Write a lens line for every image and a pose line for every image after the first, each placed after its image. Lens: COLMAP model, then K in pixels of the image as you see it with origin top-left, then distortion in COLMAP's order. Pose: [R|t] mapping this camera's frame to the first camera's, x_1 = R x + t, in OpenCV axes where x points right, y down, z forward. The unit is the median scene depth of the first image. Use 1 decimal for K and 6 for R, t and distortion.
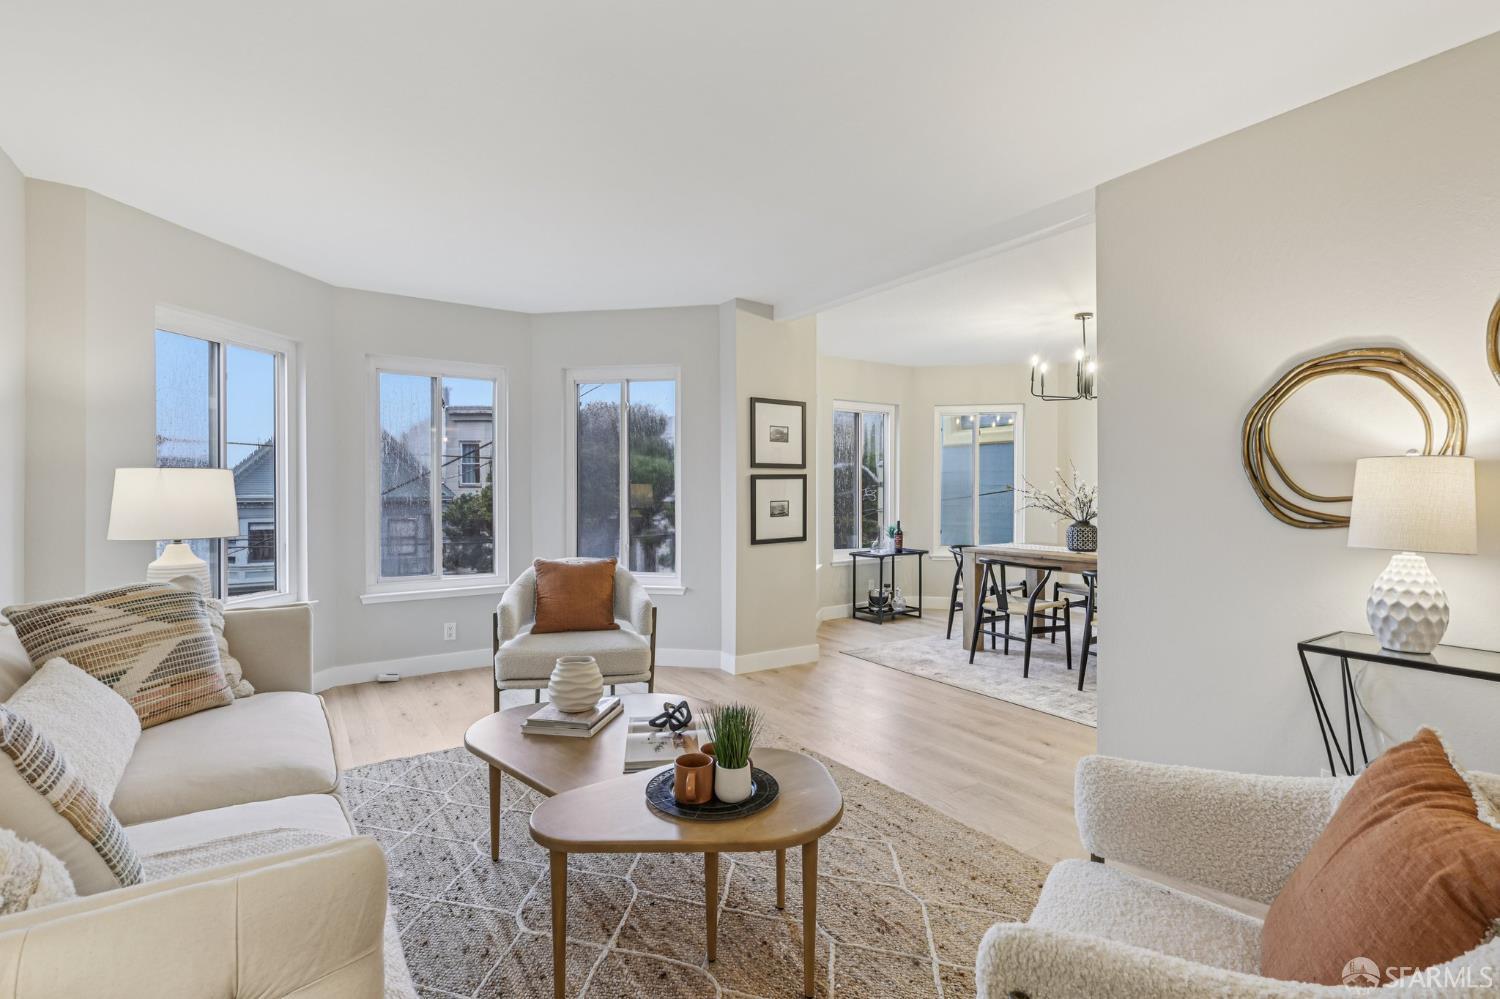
lens RADIAL K [[691.3, 0, 760.9], [0, 691.3, 493.6], [0, 0, 1]] dist [-0.003033, 0.000553]
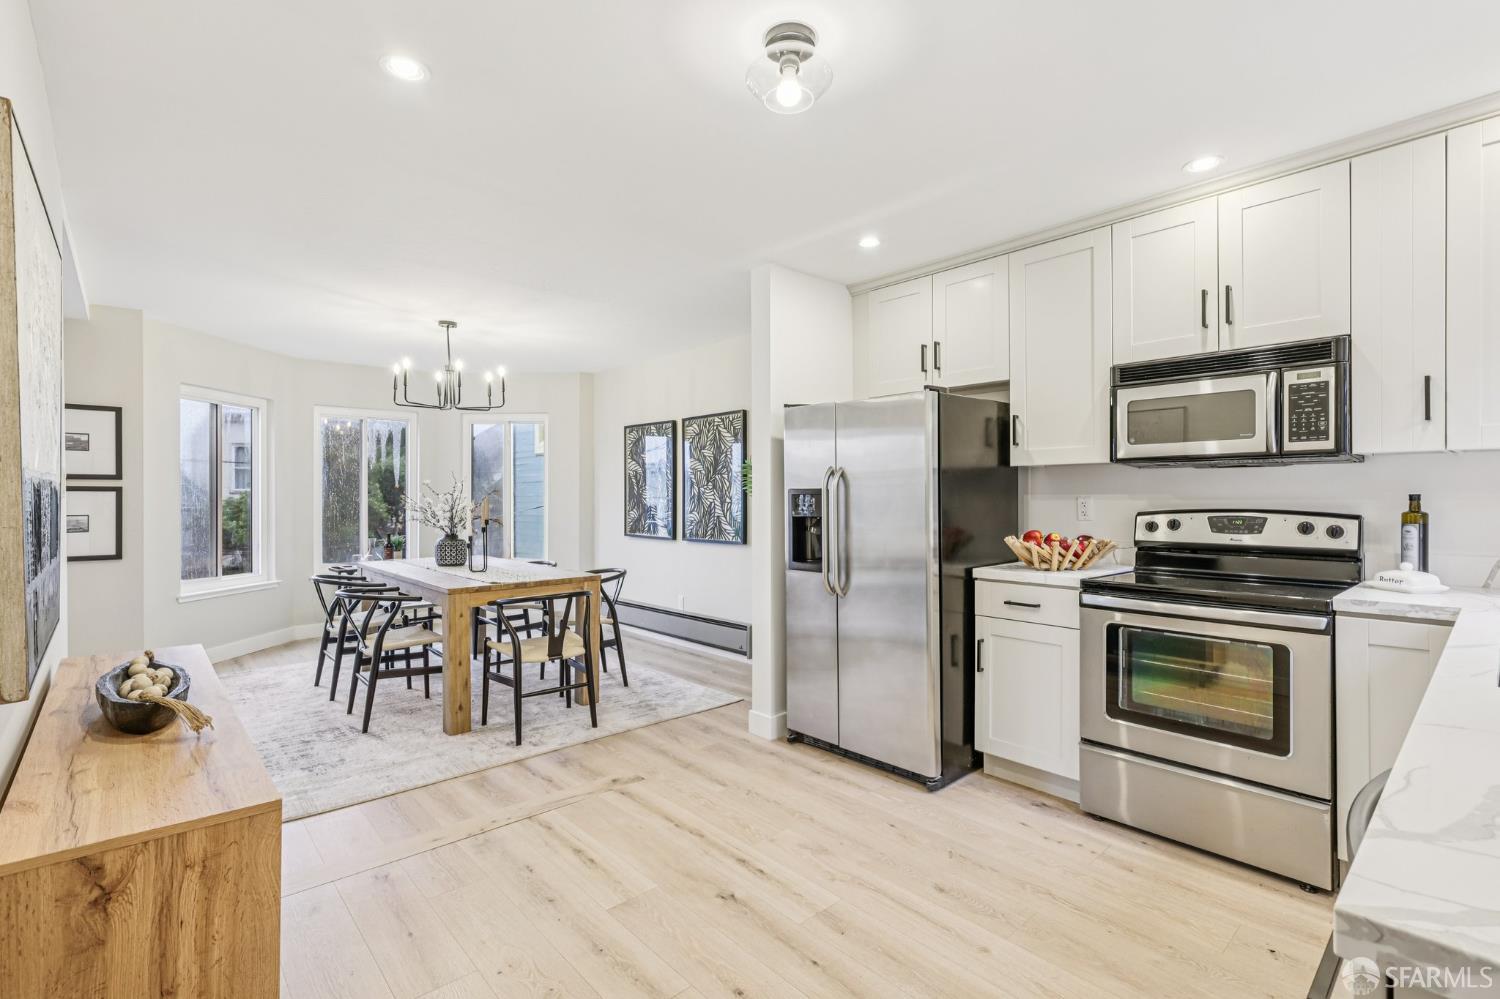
lens RADIAL K [[691.3, 0, 747.7], [0, 691.3, 499.0], [0, 0, 1]] dist [-0.003033, 0.000553]
pose [[0.990919, 0.000027, 0.134459, 0.805900], [-0.000051, 1.000000, 0.000173, -0.011305], [-0.134459, -0.000178, 0.990919, -0.018710]]
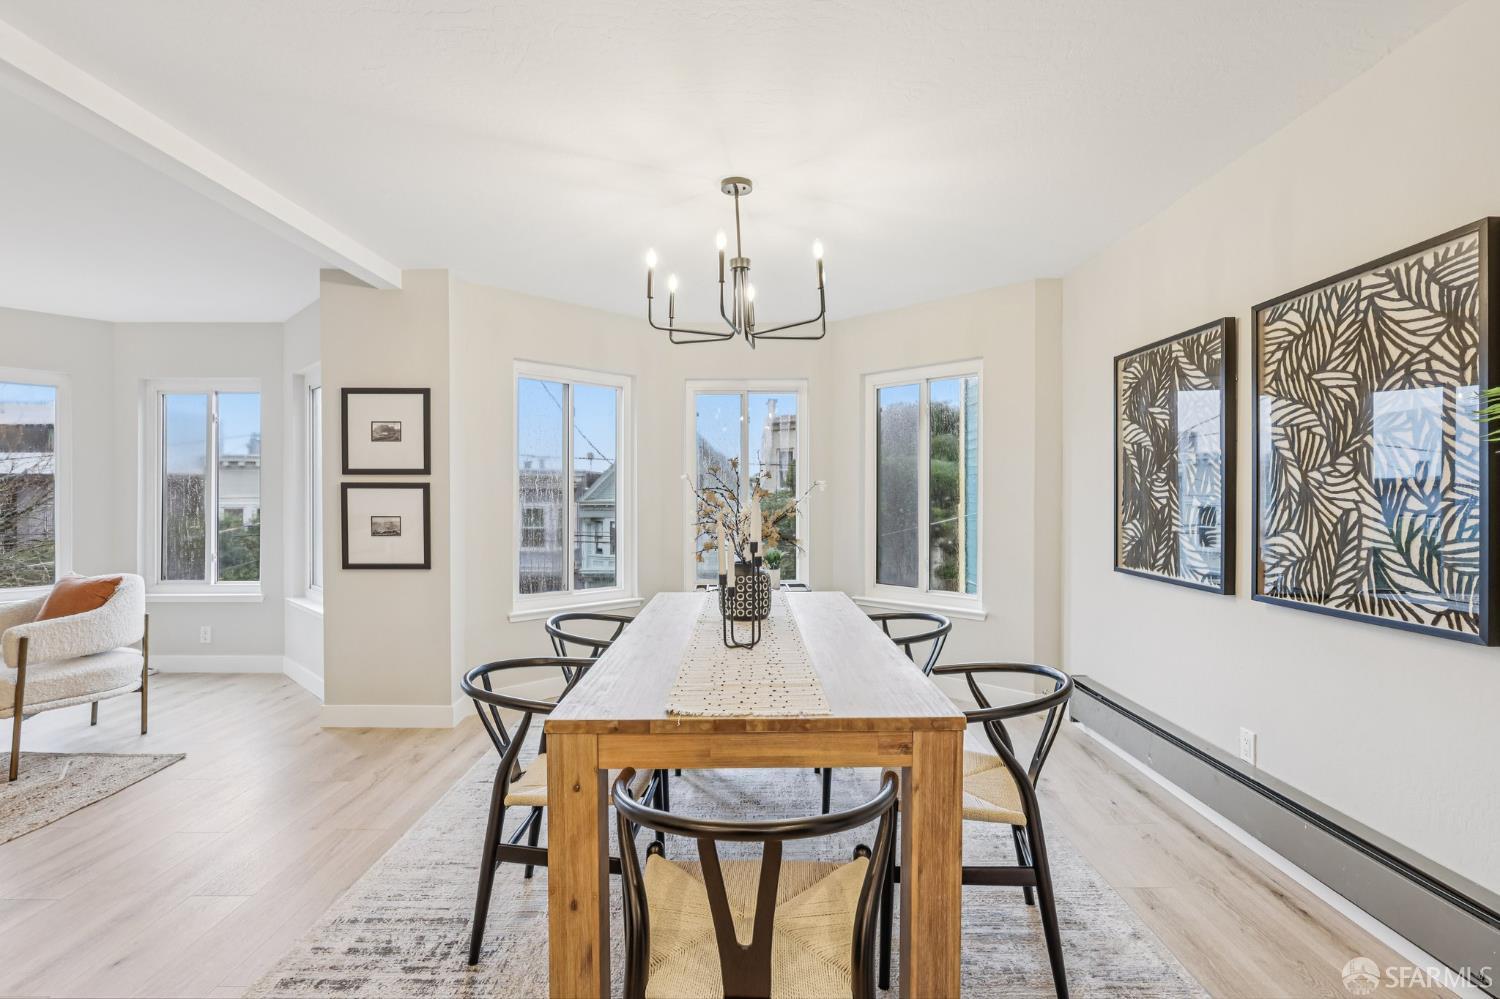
lens RADIAL K [[691.3, 0, 748.9], [0, 691.3, 498.5], [0, 0, 1]] dist [-0.003033, 0.000553]
pose [[0.830645, 0.002996, -0.556794, 0.831169], [-0.002395, 0.999995, 0.001807, -0.012406], [0.556797, -0.000167, 0.830649, 0.590954]]
